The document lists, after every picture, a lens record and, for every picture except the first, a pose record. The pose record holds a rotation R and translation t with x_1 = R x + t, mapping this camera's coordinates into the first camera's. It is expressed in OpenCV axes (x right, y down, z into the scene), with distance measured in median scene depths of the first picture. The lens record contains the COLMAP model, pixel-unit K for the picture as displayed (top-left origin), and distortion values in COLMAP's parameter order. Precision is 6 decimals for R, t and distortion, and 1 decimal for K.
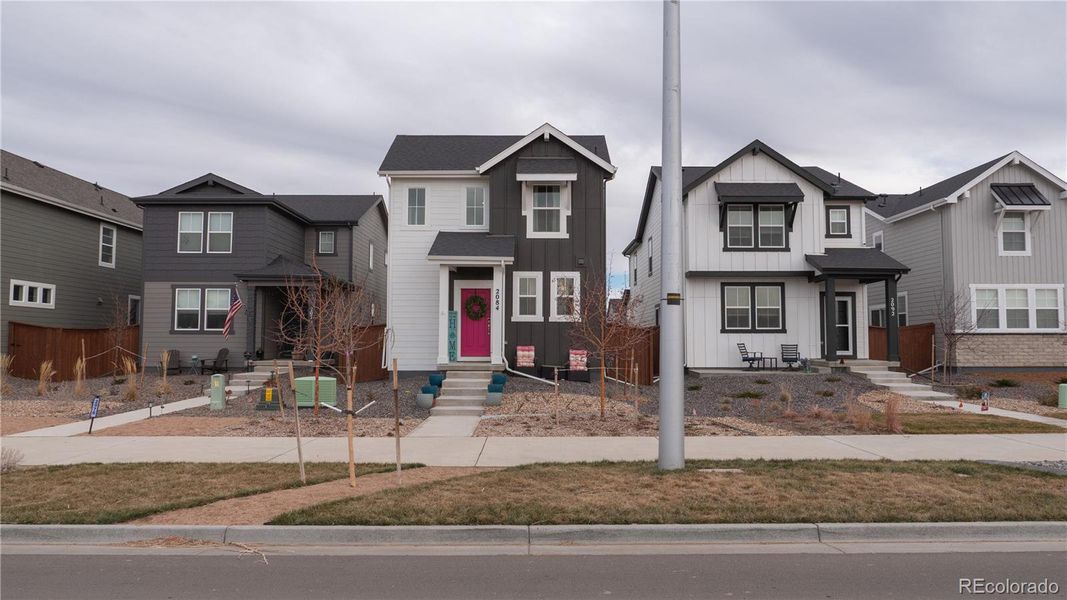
lens RADIAL K [[769.2, 0, 526.8], [0, 769.2, 295.0], [0, 0, 1]] dist [-0.024957, 0.007954]
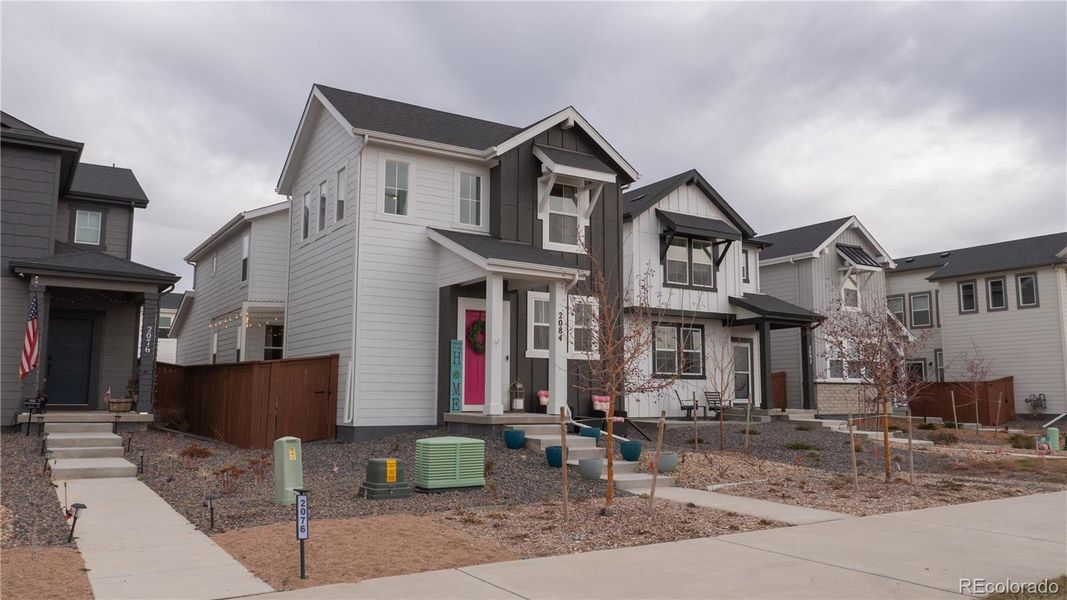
lens RADIAL K [[818.5, 0, 528.5], [0, 818.5, 296.3], [0, 0, 1]] dist [-0.000179, 0.001076]
pose [[0.839329, 0.069402, 0.539175, -0.396391], [-0.039189, 0.996961, -0.067322, 0.025164], [-0.542209, 0.035375, 0.839499, 0.286921]]
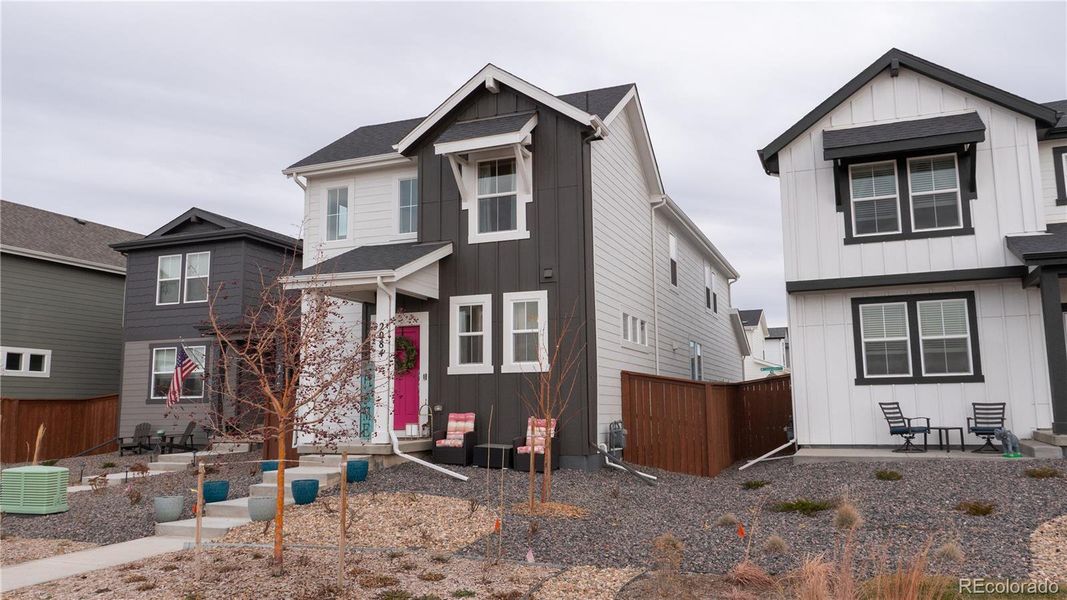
lens RADIAL K [[818.5, 0, 528.5], [0, 818.5, 296.3], [0, 0, 1]] dist [-0.000179, 0.001076]
pose [[0.932048, -0.064838, -0.356487, 0.254240], [0.038814, 0.996064, -0.079683, 0.023129], [0.360251, 0.060432, 0.930896, 0.339006]]
